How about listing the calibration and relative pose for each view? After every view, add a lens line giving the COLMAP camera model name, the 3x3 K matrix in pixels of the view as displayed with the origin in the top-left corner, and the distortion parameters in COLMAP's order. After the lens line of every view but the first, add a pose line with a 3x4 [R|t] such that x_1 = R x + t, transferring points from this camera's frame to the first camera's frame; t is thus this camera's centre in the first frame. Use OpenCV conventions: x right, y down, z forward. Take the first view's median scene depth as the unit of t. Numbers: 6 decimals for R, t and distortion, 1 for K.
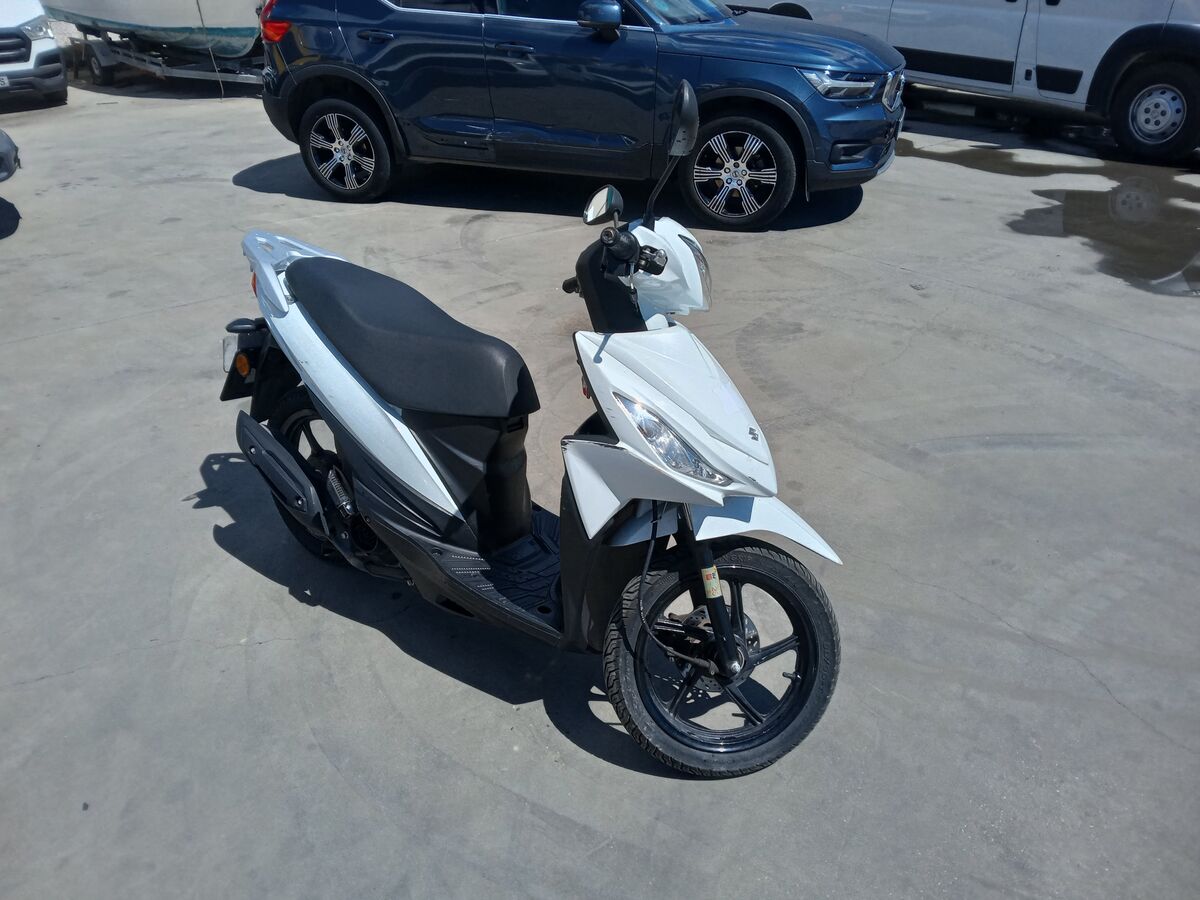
lens RADIAL K [[876.6, 0, 604.4], [0, 876.6, 455.7], [0, 0, 1]] dist [0.043064, -0.063443]
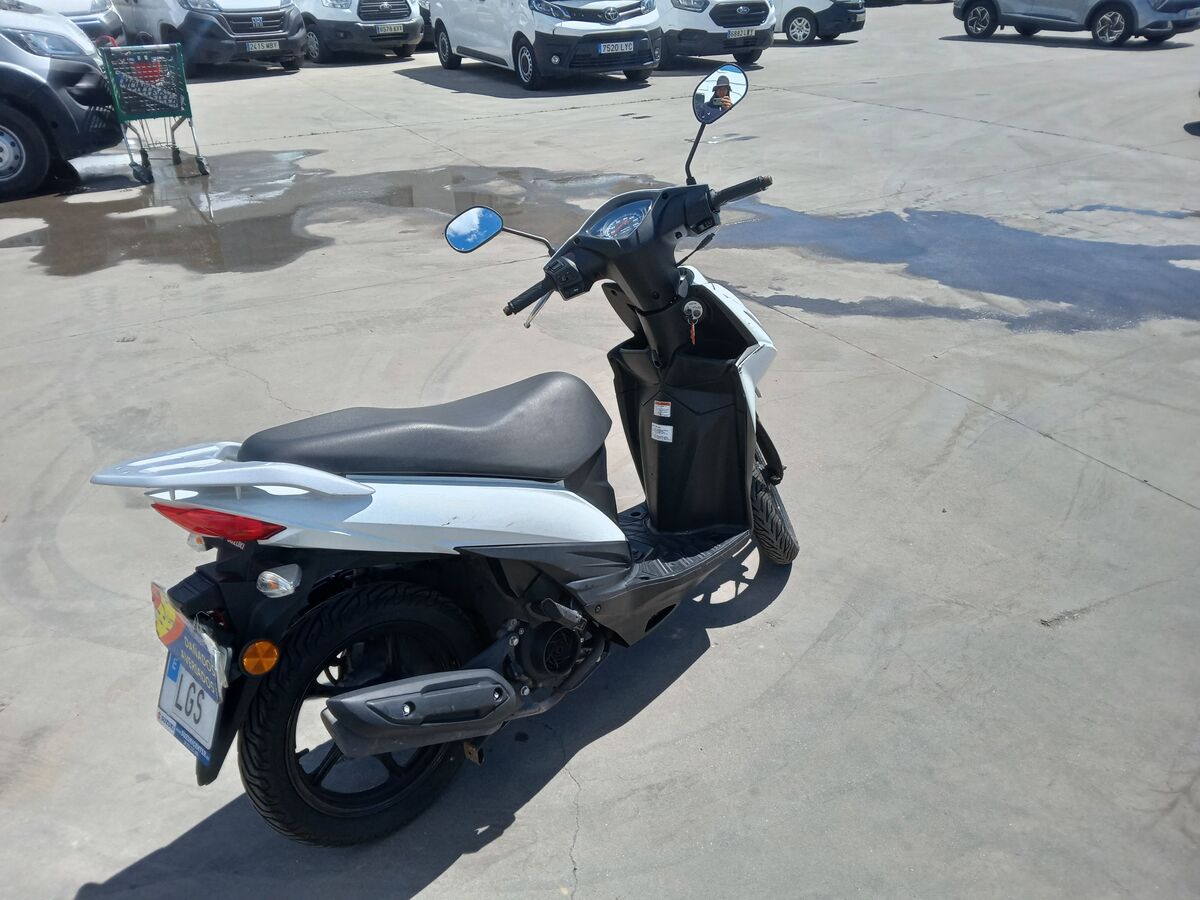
lens RADIAL K [[876.6, 0, 604.4], [0, 876.6, 455.7], [0, 0, 1]] dist [0.043064, -0.063443]
pose [[0.151657, -0.468005, 0.870615, -0.825960], [0.503269, 0.794645, 0.339500, -0.294792], [-0.850718, 0.386666, 0.356046, 0.536684]]
